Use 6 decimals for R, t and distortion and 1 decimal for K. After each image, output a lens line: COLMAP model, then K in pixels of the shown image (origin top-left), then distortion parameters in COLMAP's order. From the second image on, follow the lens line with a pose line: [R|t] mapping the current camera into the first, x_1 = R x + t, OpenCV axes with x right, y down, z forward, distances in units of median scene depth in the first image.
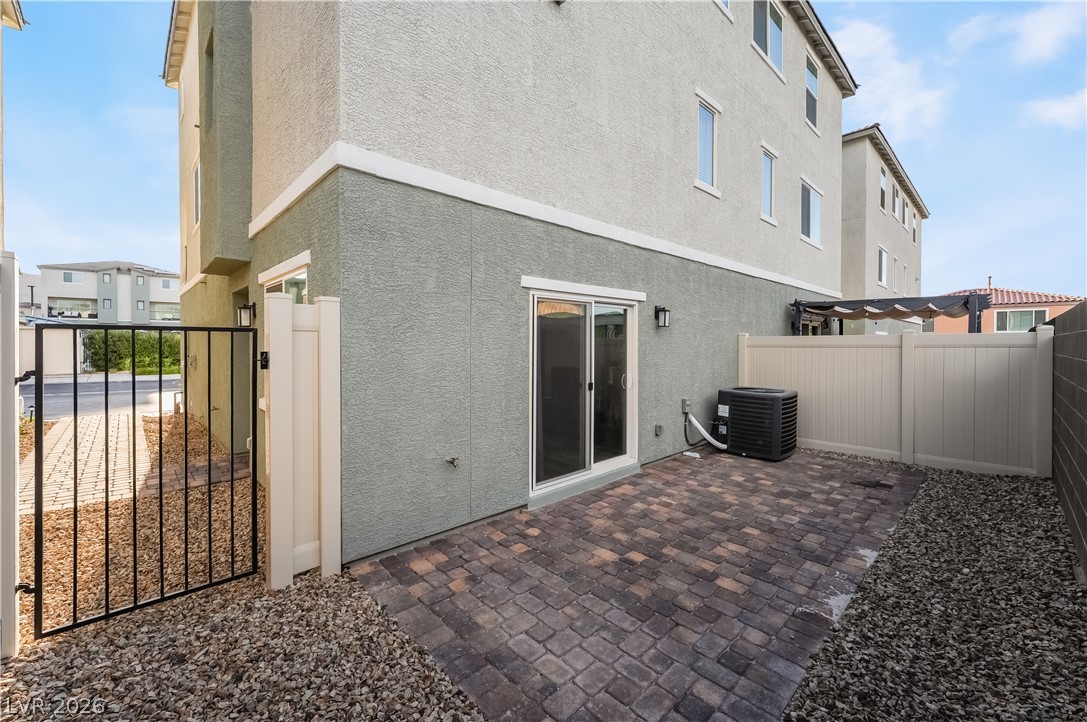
lens RADIAL K [[440.3, 0, 544.3], [0, 440.3, 350.6], [0, 0, 1]] dist [-0.000926, -0.000001]
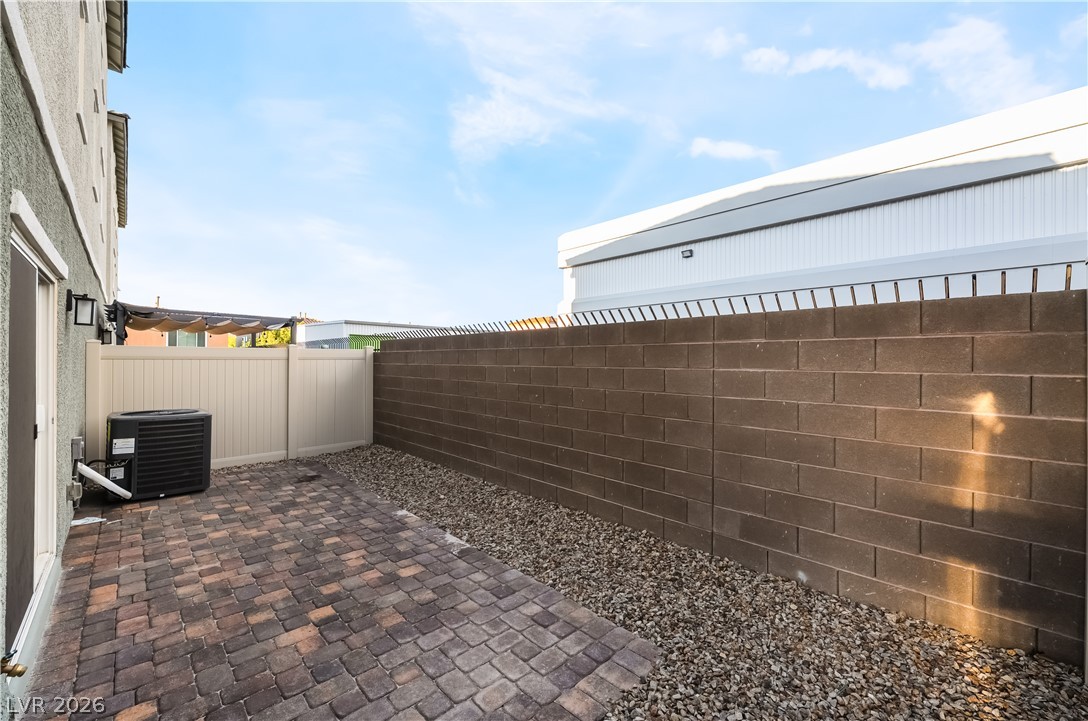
lens RADIAL K [[437.6, 0, 544.0], [0, 437.6, 360.5], [0, 0, 1]] dist [-0.001294, 0.000114]
pose [[-0.003147, 0.000392, 0.999995, -0.476260], [0.011991, 0.999928, -0.000354, 0.005896], [-0.999923, 0.011989, -0.003151, 0.466142]]
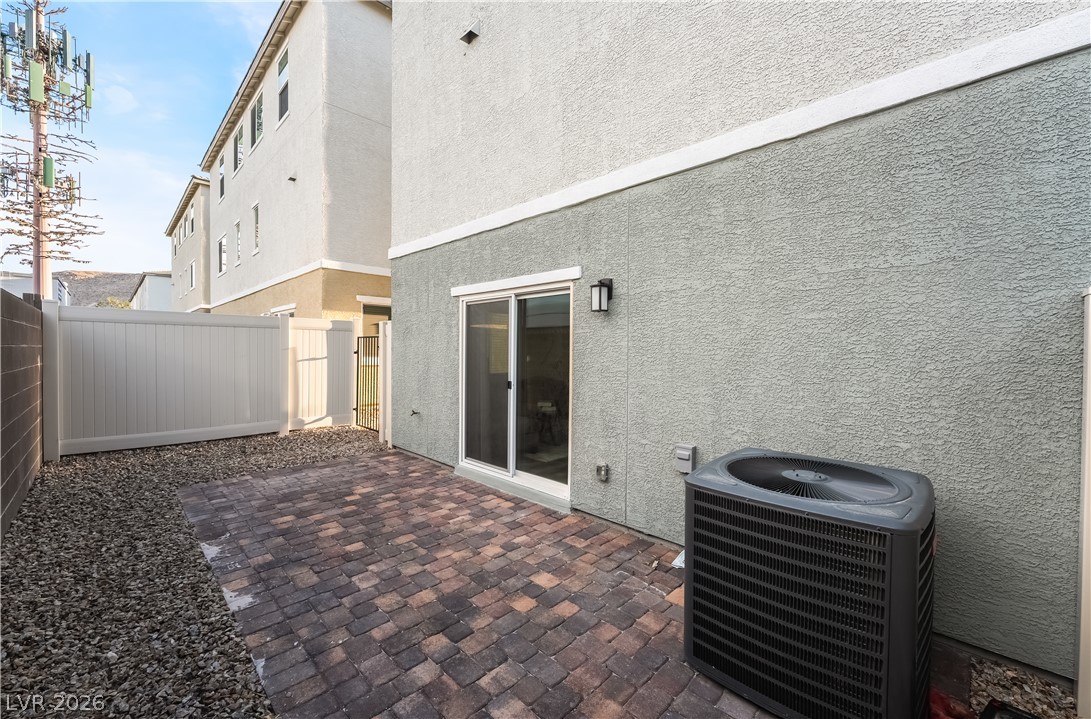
lens RADIAL K [[439.7, 0, 543.5], [0, 439.7, 361.0], [0, 0, 1]] dist [-0.000106, -0.000208]
pose [[0.019555, 0.022934, -0.999546, 1.221534], [-0.026905, 0.999387, 0.022404, 0.007528], [0.999447, 0.026454, 0.020160, 1.221462]]
